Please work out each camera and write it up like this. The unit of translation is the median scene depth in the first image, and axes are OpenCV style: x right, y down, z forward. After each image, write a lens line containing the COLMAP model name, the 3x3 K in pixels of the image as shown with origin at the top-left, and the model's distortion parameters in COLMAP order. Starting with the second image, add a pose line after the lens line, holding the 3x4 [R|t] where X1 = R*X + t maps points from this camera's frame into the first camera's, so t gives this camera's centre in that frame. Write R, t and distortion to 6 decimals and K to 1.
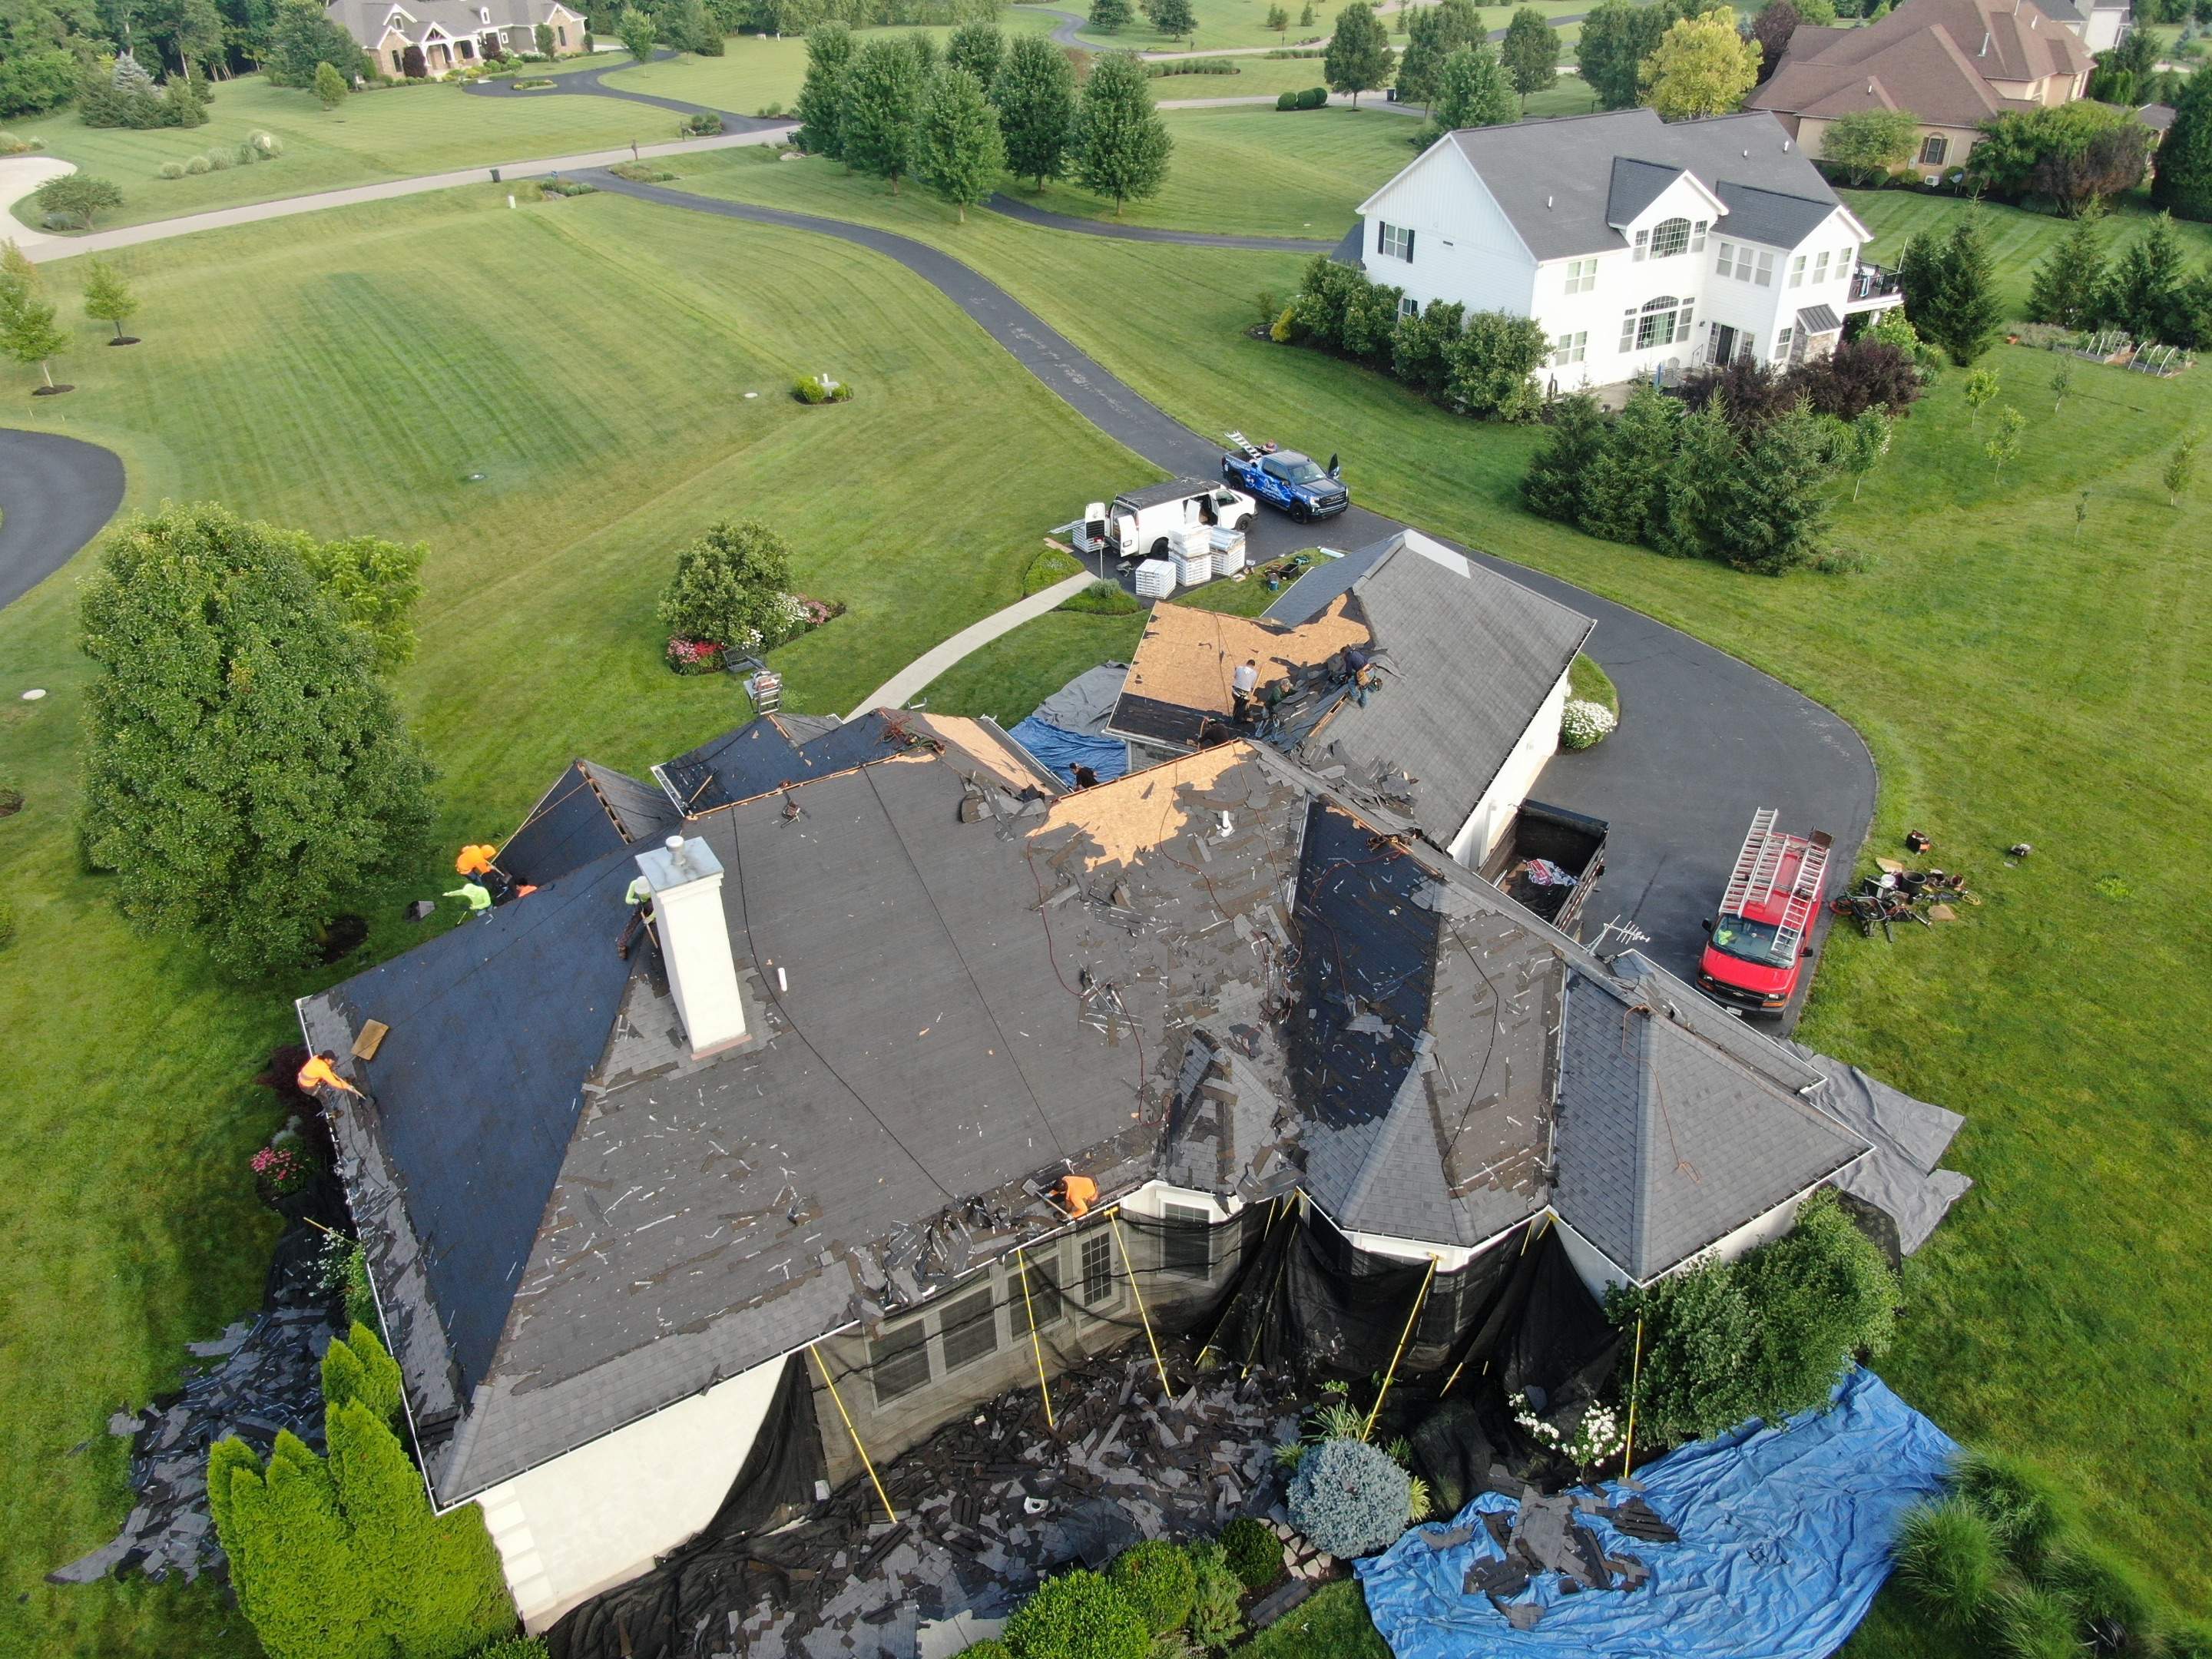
lens RADIAL K [[1587.9, 0, 1106.0], [0, 1587.9, 829.5], [0, 0, 1]] dist [-0.022841, 0.009821]
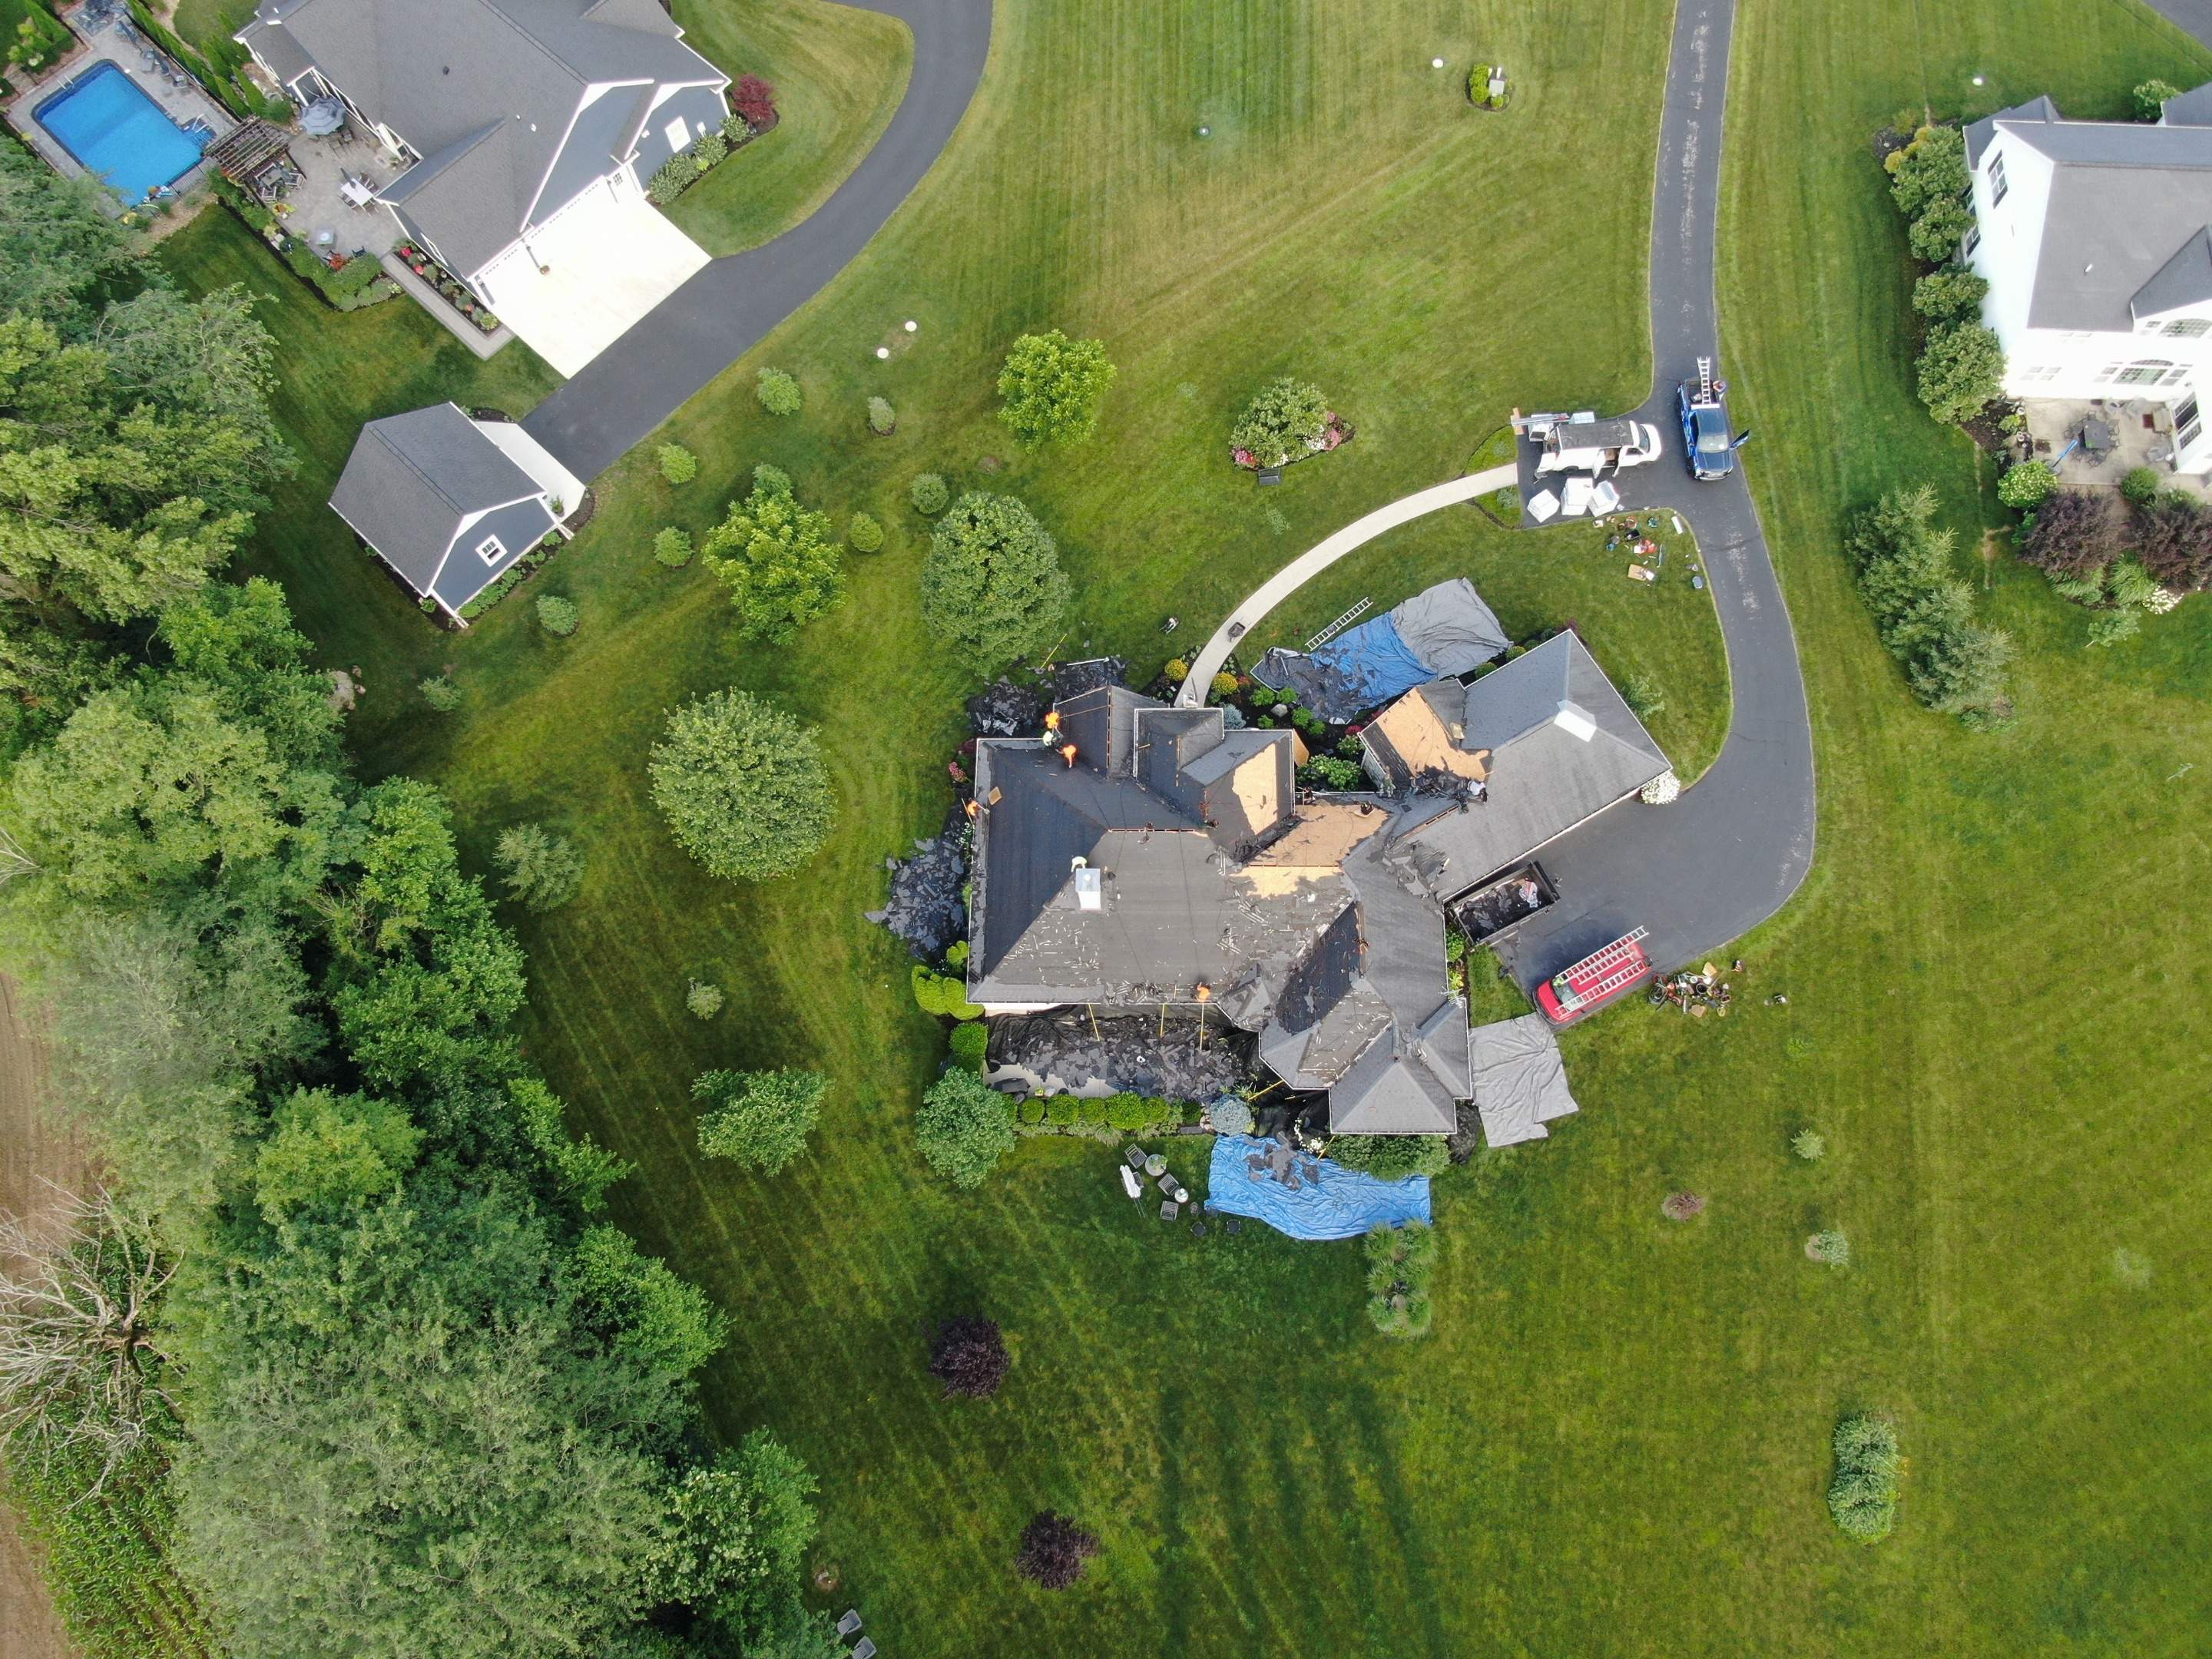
lens RADIAL K [[1587.9, 0, 1106.0], [0, 1587.9, 829.5], [0, 0, 1]] dist [-0.022841, 0.009821]
pose [[0.850185, 0.495597, -0.177679, 0.203918], [-0.269942, 0.700083, 0.661071, -1.732371], [0.452015, -0.514069, 0.728983, -0.932430]]
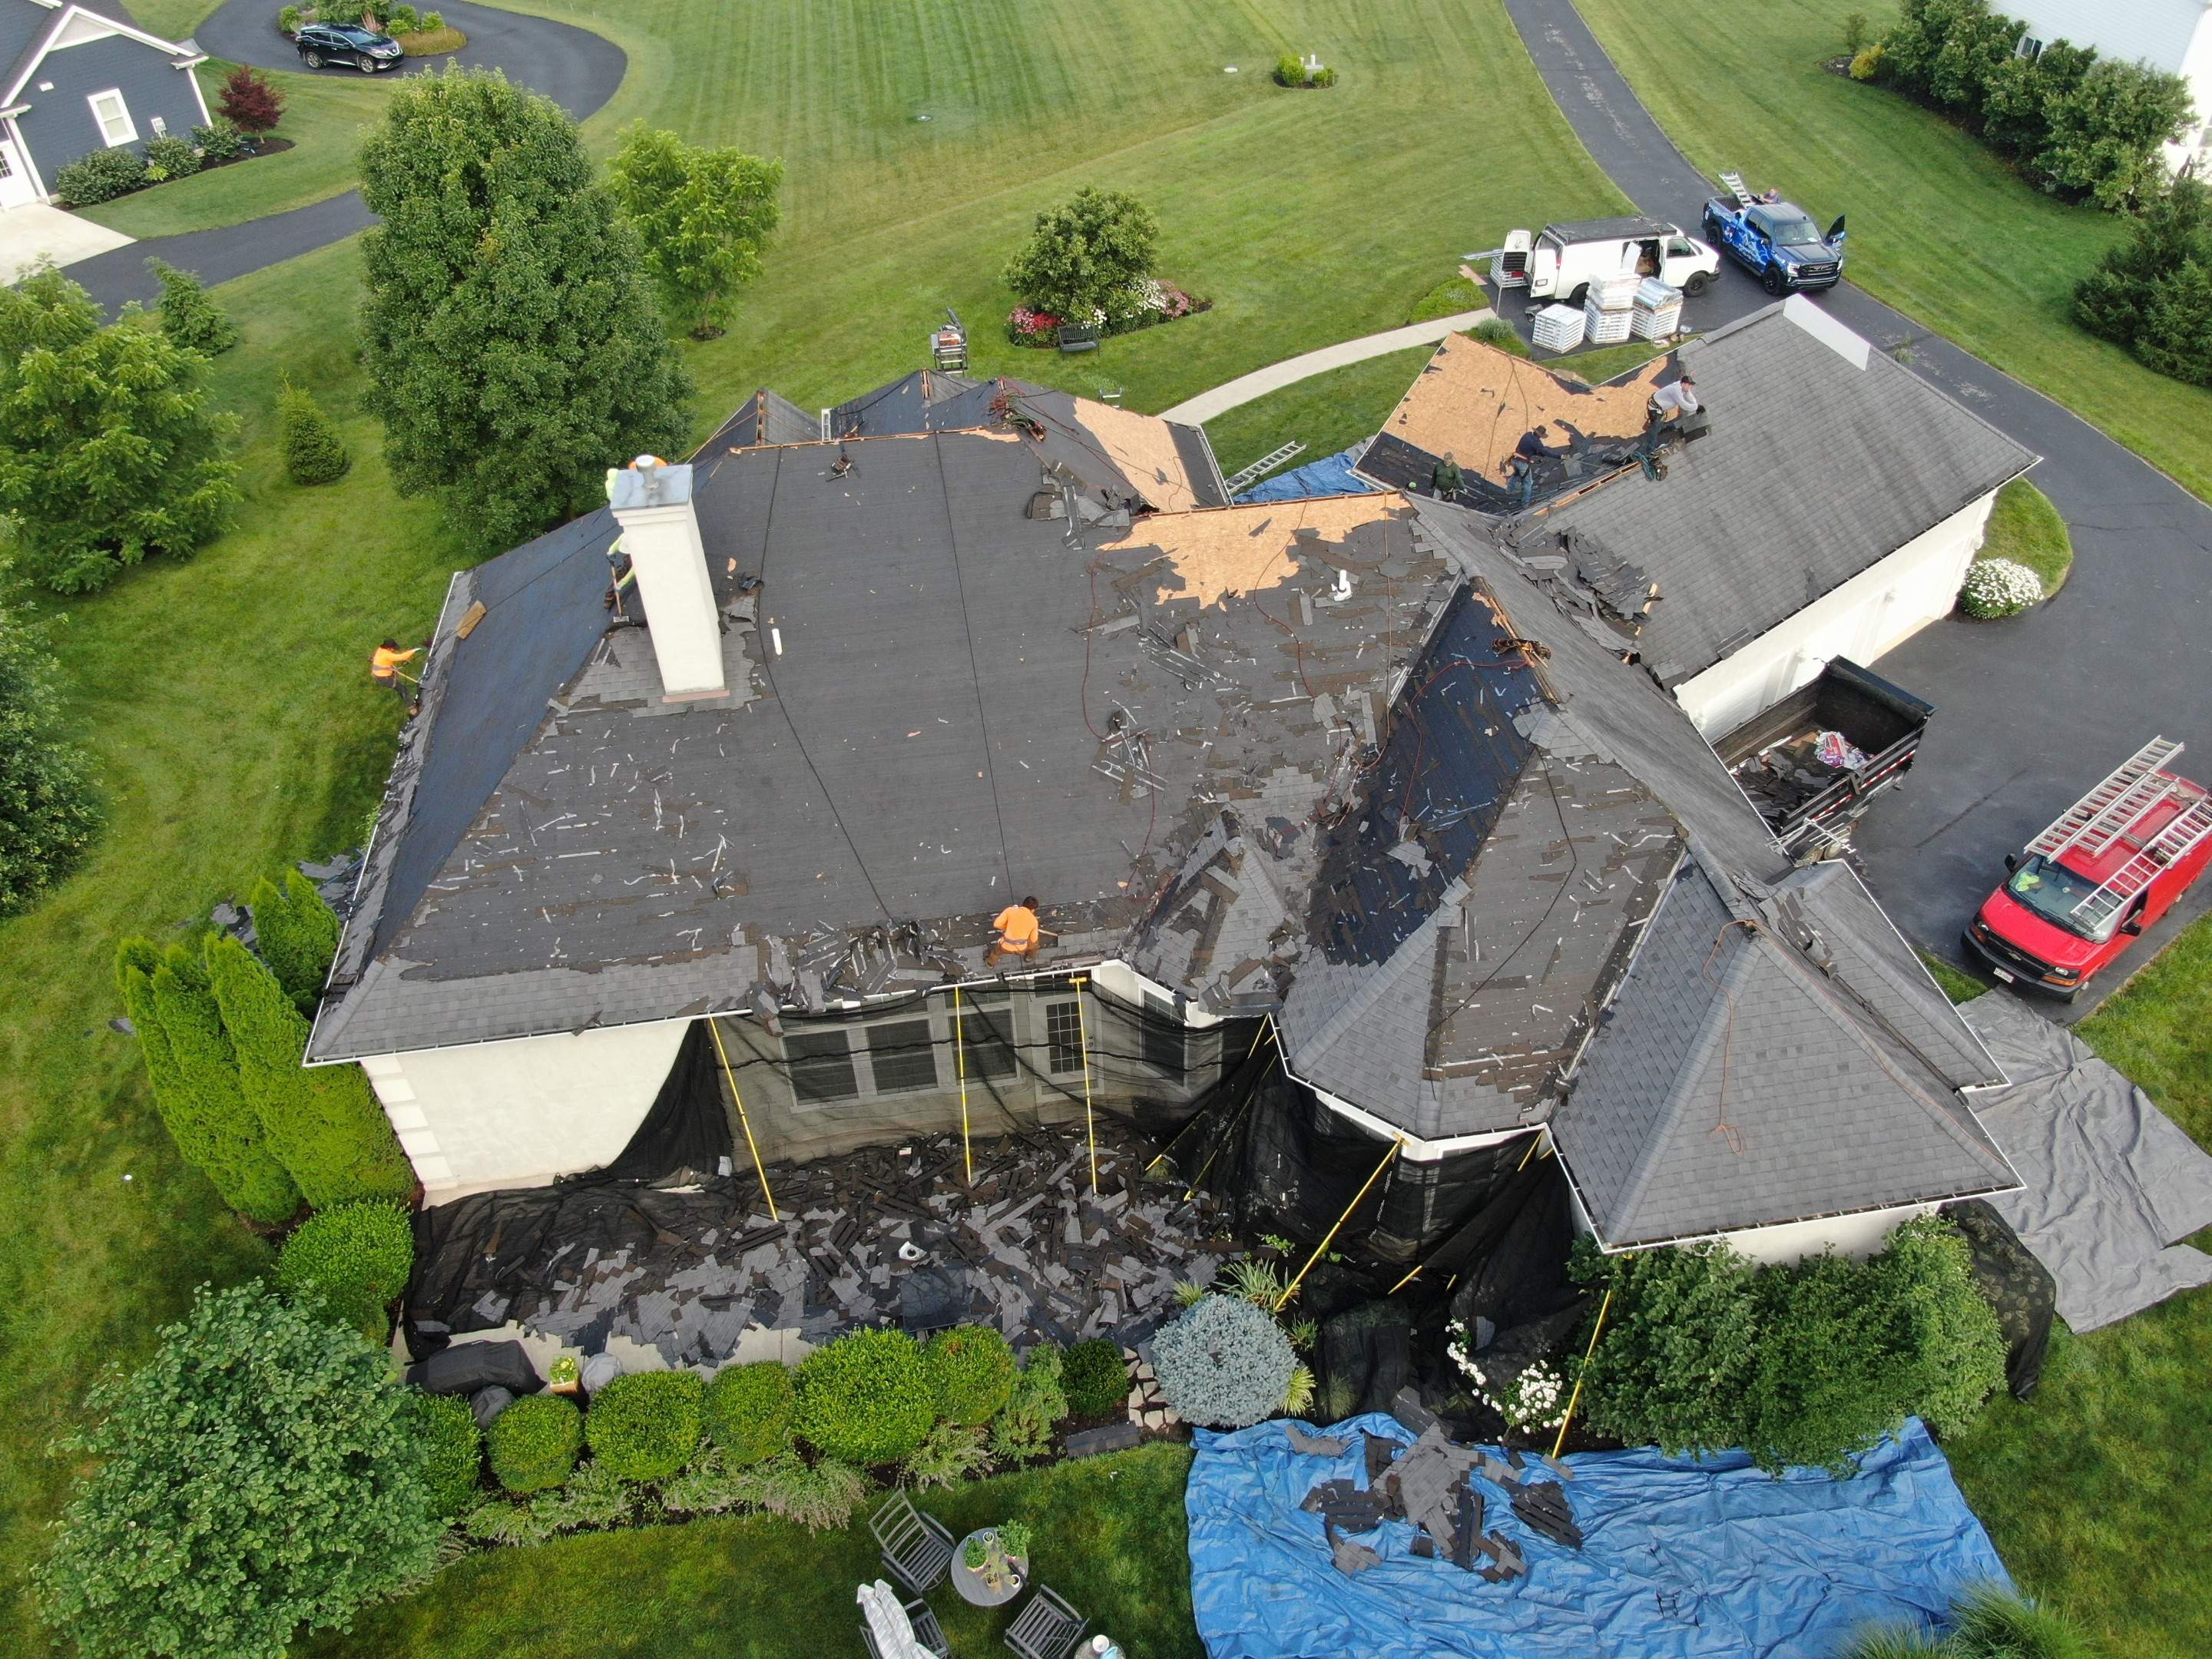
lens RADIAL K [[1587.9, 0, 1106.0], [0, 1587.9, 829.5], [0, 0, 1]] dist [-0.022841, 0.009821]
pose [[0.923064, 0.252623, -0.290060, 0.254865], [-0.204896, 0.961134, 0.185039, -0.010030], [0.325532, -0.111371, 0.938949, 0.173501]]
